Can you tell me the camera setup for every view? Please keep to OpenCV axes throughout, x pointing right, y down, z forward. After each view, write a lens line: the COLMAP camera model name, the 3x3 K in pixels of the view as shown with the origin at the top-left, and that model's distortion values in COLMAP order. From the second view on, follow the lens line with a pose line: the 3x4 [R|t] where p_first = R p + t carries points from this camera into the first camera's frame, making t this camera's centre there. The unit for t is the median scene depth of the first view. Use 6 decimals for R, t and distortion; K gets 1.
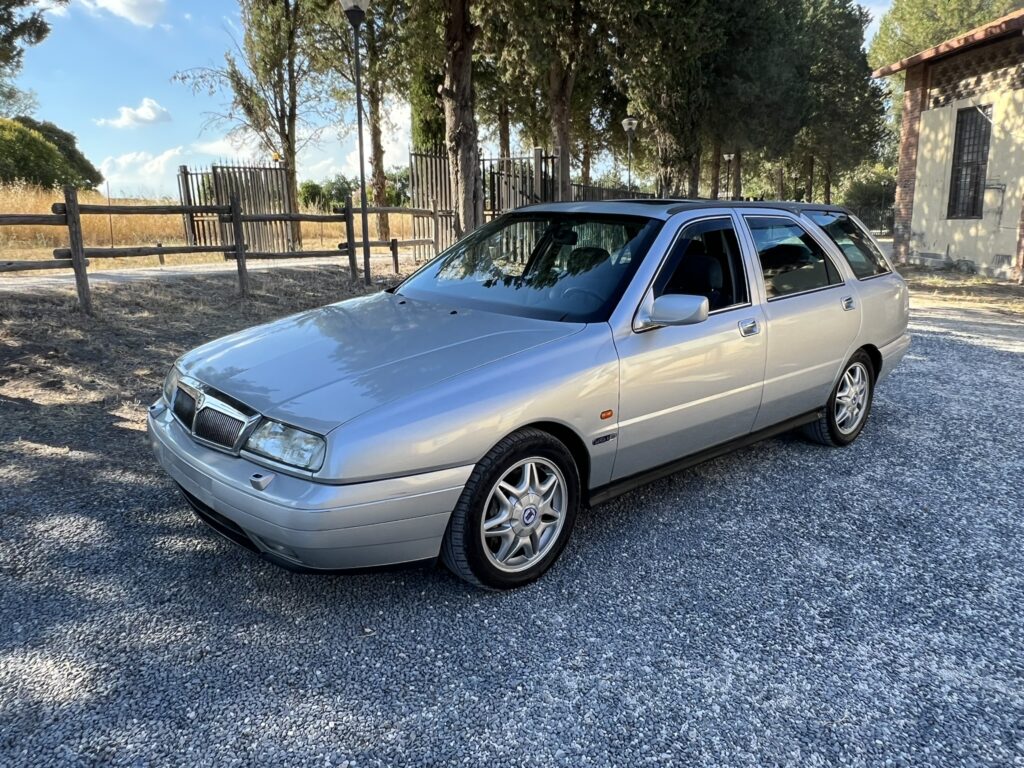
lens RADIAL K [[751.2, 0, 512.0], [0, 751.2, 384.0], [0, 0, 1]] dist [-0.004351, -0.004233]
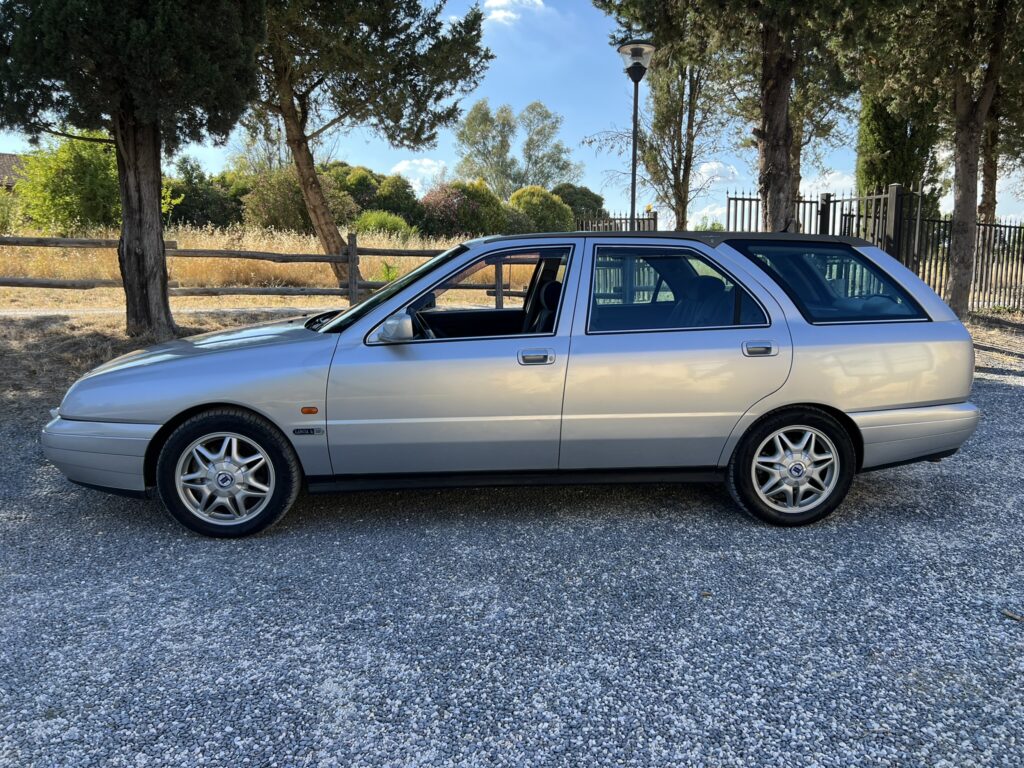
lens RADIAL K [[777.2, 0, 522.4], [0, 777.2, 376.3], [0, 0, 1]] dist [0.046494, -0.055606]
pose [[0.798419, 0.087343, -0.595734, 0.185873], [-0.137188, 0.989787, -0.038746, -0.001645], [0.586265, 0.112663, 0.802247, 0.037689]]
